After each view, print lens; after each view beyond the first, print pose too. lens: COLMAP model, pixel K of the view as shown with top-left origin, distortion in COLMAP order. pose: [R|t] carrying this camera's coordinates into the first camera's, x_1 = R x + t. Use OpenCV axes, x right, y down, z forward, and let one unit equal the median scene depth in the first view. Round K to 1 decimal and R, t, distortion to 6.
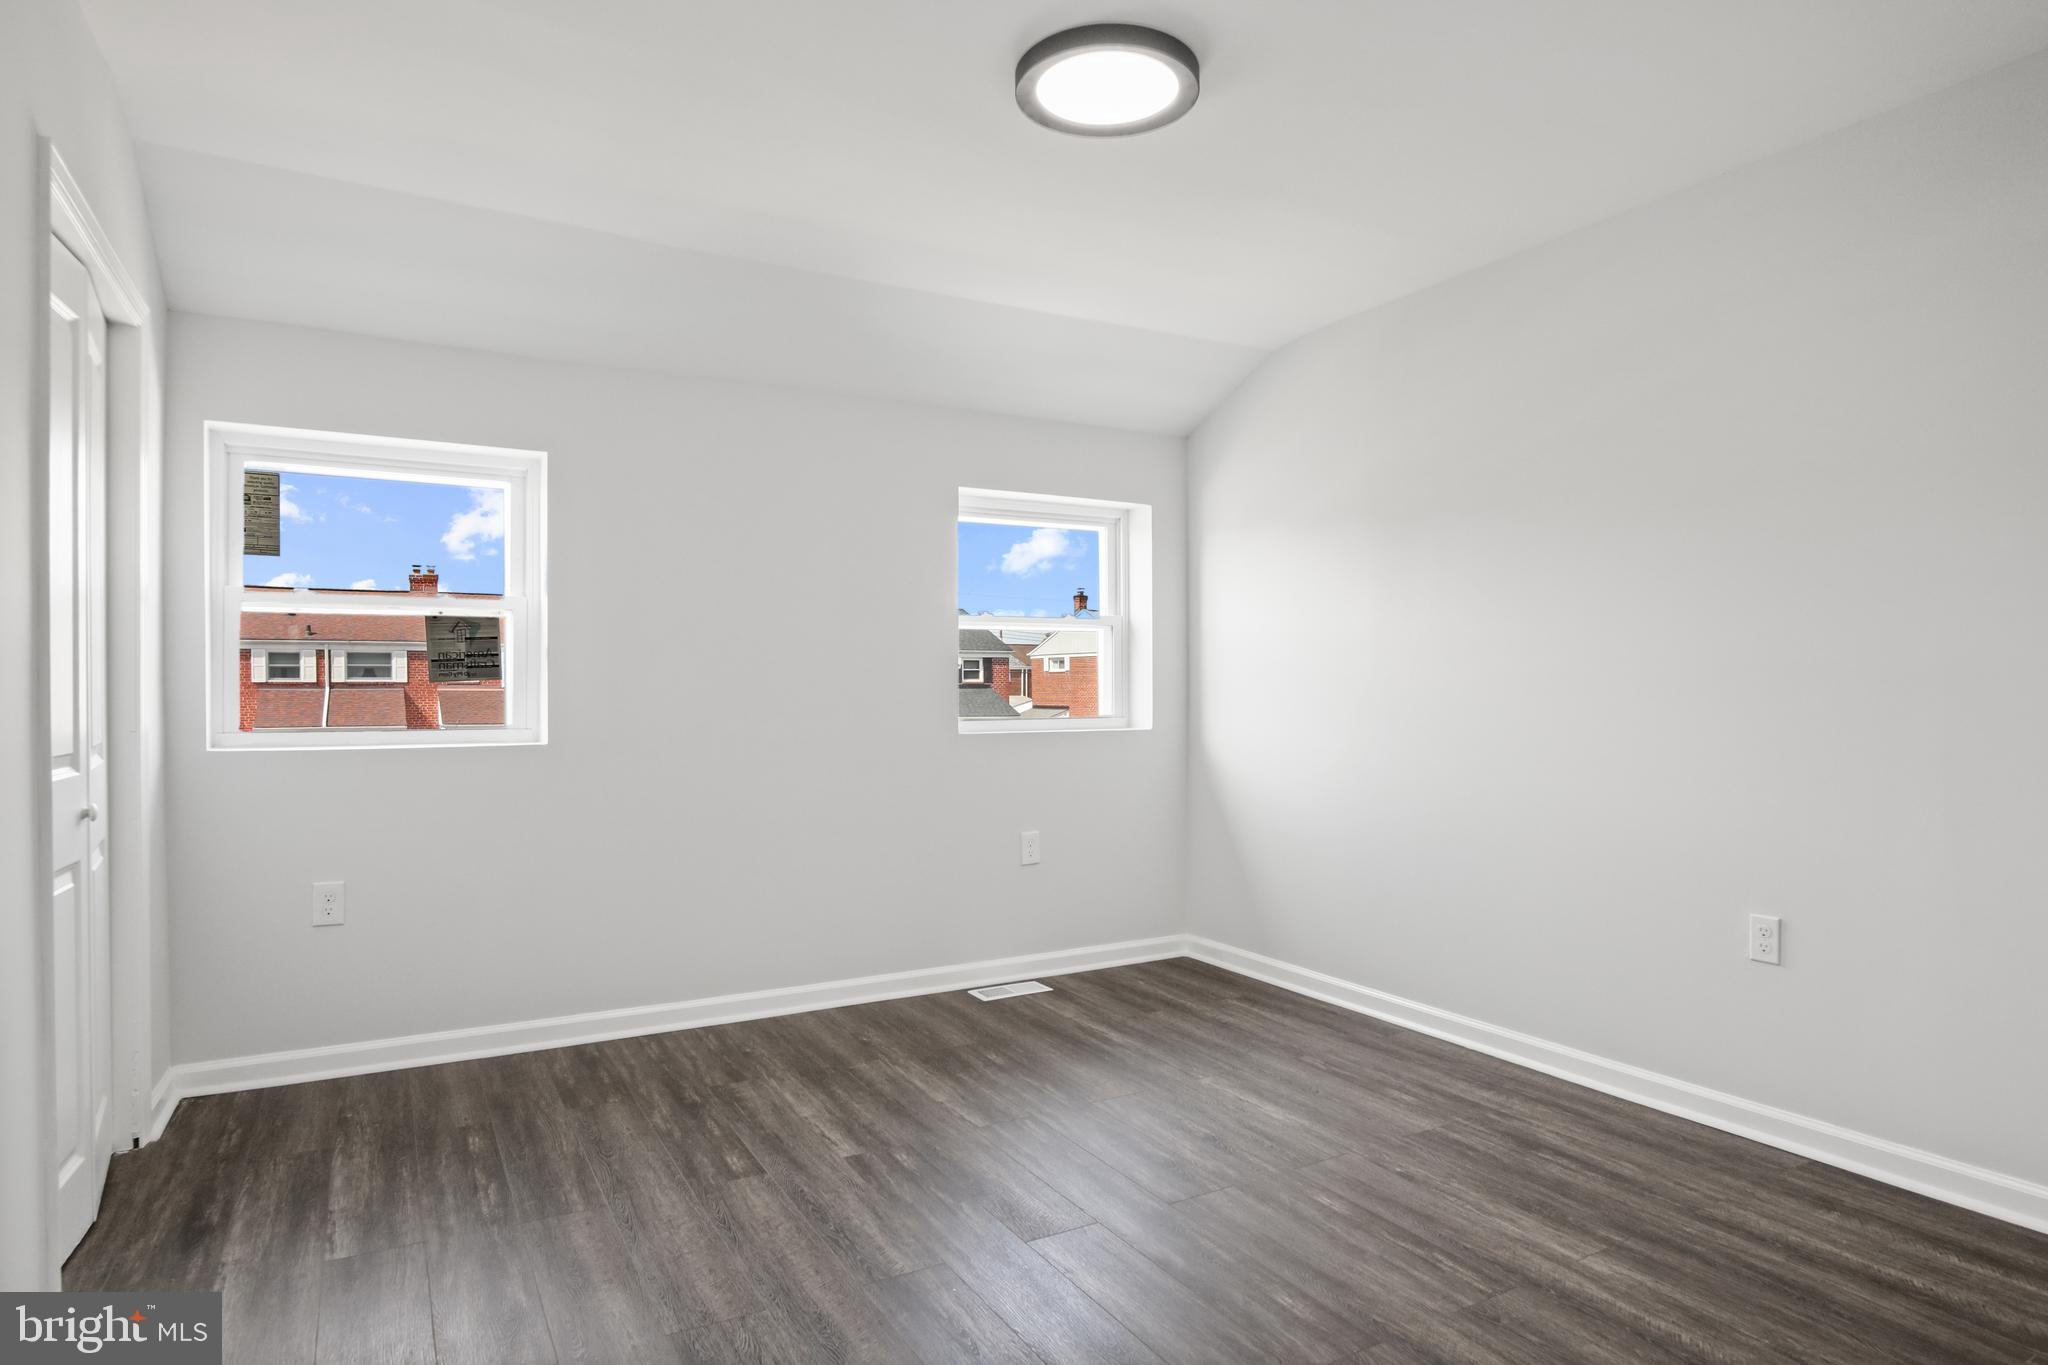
lens RADIAL K [[1171.4, 0, 1009.5], [0, 1171.4, 692.8], [0, 0, 1]] dist [-0.023494, 0.006387]
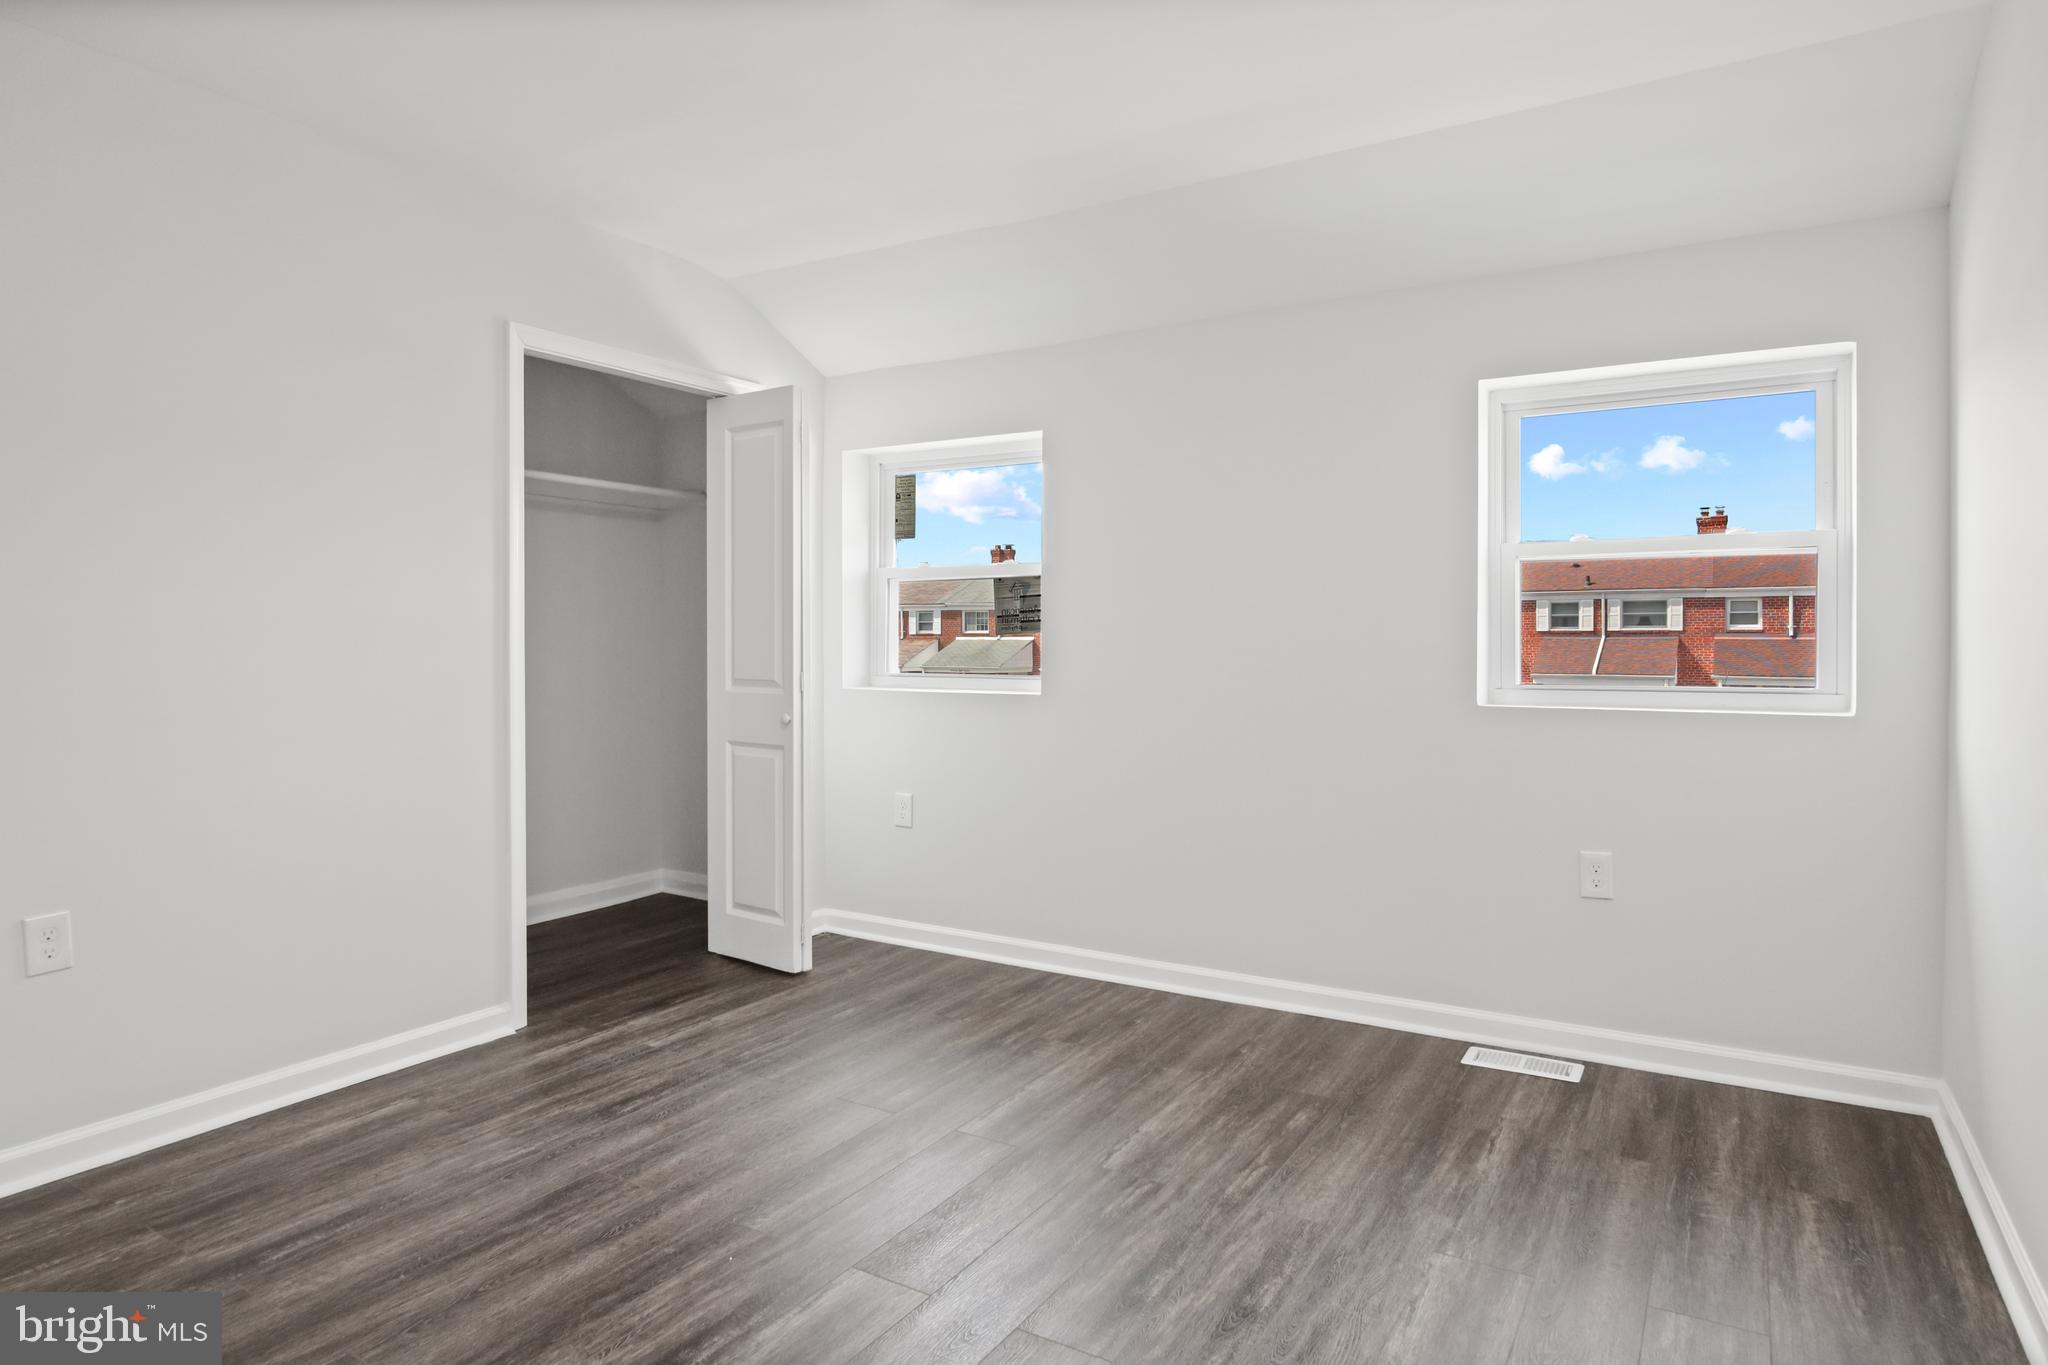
lens RADIAL K [[1171.4, 0, 1005.6], [0, 1171.4, 670.5], [0, 0, 1]] dist [-0.023494, 0.006387]
pose [[0.479939, 0.025768, -0.876923, 0.490340], [-0.003367, 0.999615, 0.027530, -0.005551], [0.877295, -0.010260, 0.479841, 0.398237]]
